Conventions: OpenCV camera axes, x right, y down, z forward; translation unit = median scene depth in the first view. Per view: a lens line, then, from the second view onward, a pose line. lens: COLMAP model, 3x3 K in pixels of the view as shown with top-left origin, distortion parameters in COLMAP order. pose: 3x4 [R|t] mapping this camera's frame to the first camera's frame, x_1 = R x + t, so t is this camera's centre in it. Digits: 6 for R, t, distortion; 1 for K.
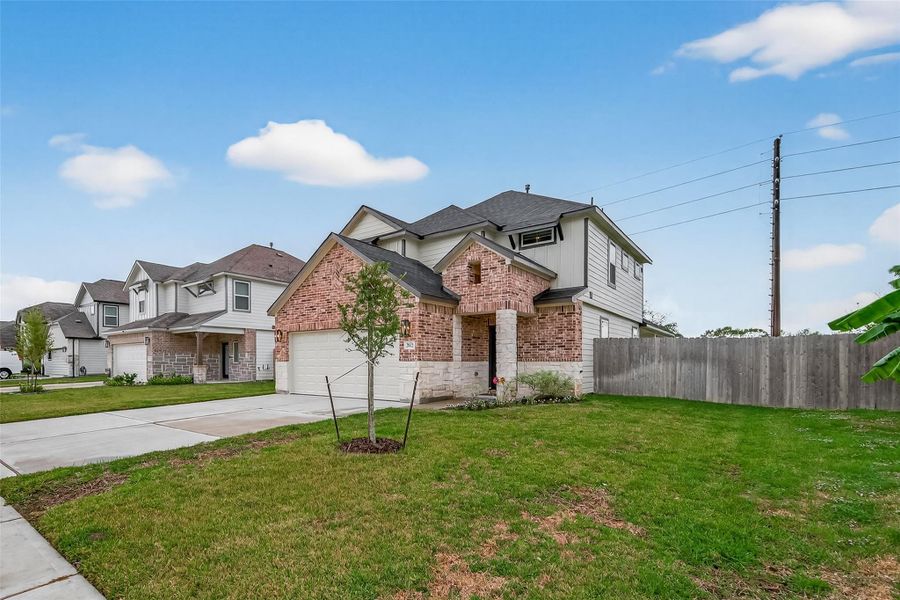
lens RADIAL K [[417.8, 0, 449.2], [0, 417.8, 363.8], [0, 0, 1]] dist [-0.001230, -0.000153]
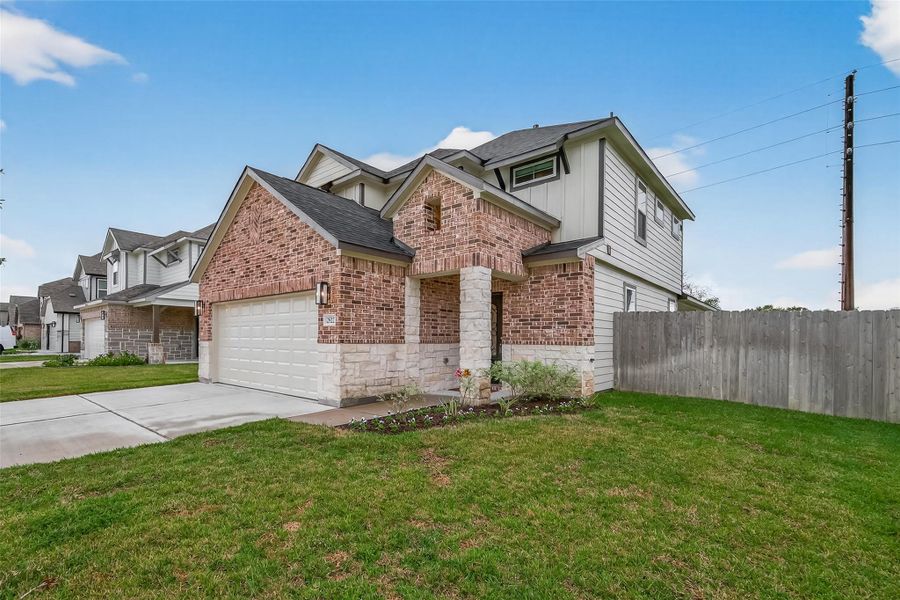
lens RADIAL K [[391.8, 0, 459.9], [0, 391.8, 336.5], [0, 0, 1]] dist [0.001443, 0.000214]
pose [[0.997486, 0.007631, -0.070456, 0.139090], [-0.008341, 0.999917, -0.009799, -0.011469], [0.070376, 0.010362, 0.997467, 0.332772]]
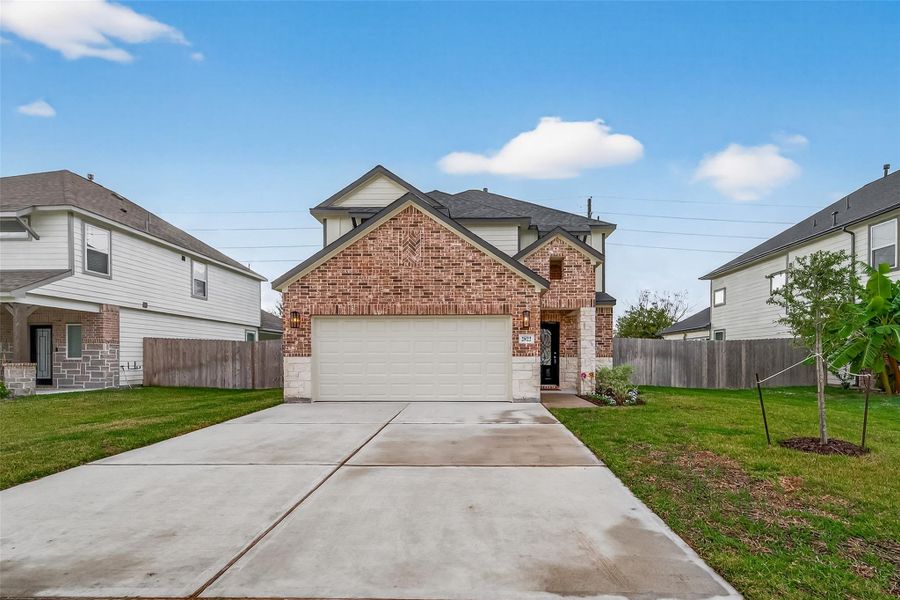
lens RADIAL K [[392.7, 0, 464.3], [0, 392.7, 359.7], [0, 0, 1]] dist [0.001068, 0.000118]
pose [[0.816764, -0.001876, 0.576969, -0.607394], [0.002628, 0.999996, -0.000470, 0.000925], [-0.576966, 0.001900, 0.816766, 0.330224]]
